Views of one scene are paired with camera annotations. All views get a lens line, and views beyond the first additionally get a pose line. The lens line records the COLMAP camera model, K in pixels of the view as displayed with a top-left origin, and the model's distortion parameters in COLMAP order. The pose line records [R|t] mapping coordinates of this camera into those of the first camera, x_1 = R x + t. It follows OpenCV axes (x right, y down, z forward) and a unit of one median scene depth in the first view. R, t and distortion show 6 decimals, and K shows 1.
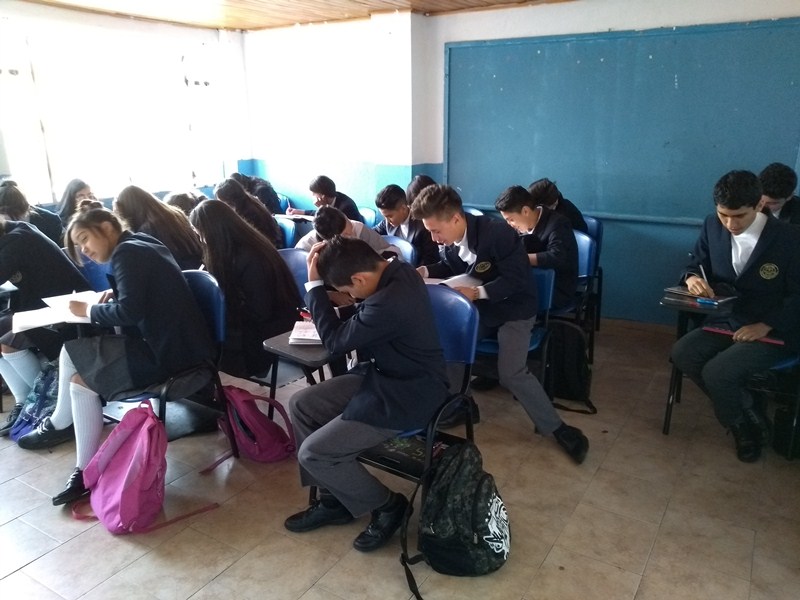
lens RADIAL K [[630.4, 0, 400.0], [0, 630.4, 300.0], [0, 0, 1]] dist [0.017718, 0.012209]
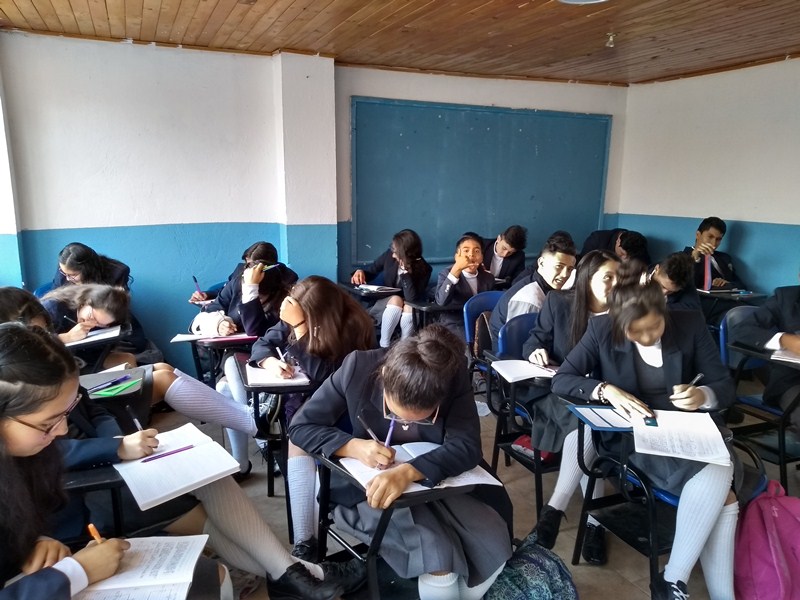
lens RADIAL K [[630.4, 0, 400.0], [0, 630.4, 300.0], [0, 0, 1]] dist [0.017718, 0.012209]
pose [[0.583859, -0.135614, 0.800448, -0.700088], [0.207830, 0.978063, 0.014112, -0.109024], [-0.784802, 0.158118, 0.599236, 0.436858]]
